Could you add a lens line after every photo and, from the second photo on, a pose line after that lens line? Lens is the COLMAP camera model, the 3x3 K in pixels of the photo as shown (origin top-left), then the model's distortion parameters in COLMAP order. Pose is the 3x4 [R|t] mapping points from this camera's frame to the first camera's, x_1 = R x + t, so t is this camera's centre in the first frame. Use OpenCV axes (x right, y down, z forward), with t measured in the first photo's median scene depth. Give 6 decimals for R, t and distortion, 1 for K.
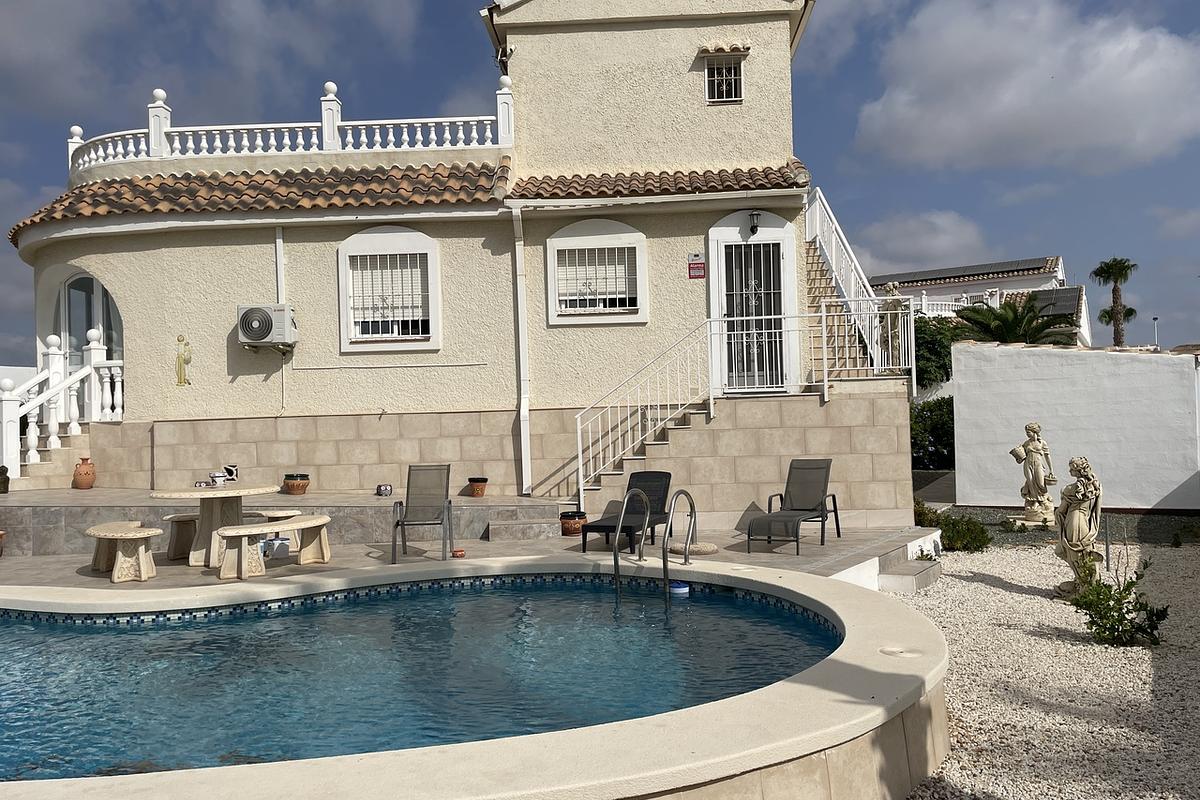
lens RADIAL K [[901.5, 0, 600.0], [0, 901.5, 400.0], [0, 0, 1]] dist [0.101830, -0.142757]
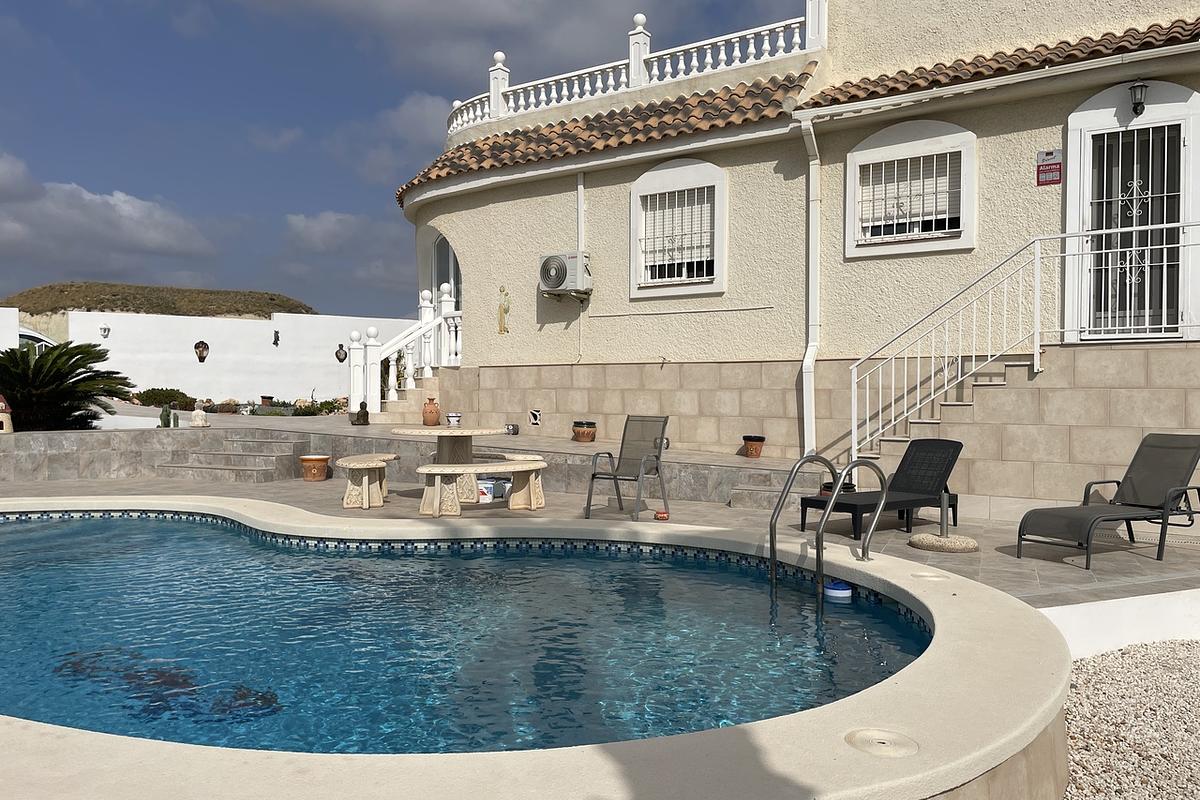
lens RADIAL K [[901.5, 0, 600.0], [0, 901.5, 400.0], [0, 0, 1]] dist [0.101830, -0.142757]
pose [[0.854999, 0.035390, -0.517421, 0.187841], [-0.014283, 0.998897, 0.044719, 0.012986], [0.518434, -0.030845, 0.854561, 0.163202]]
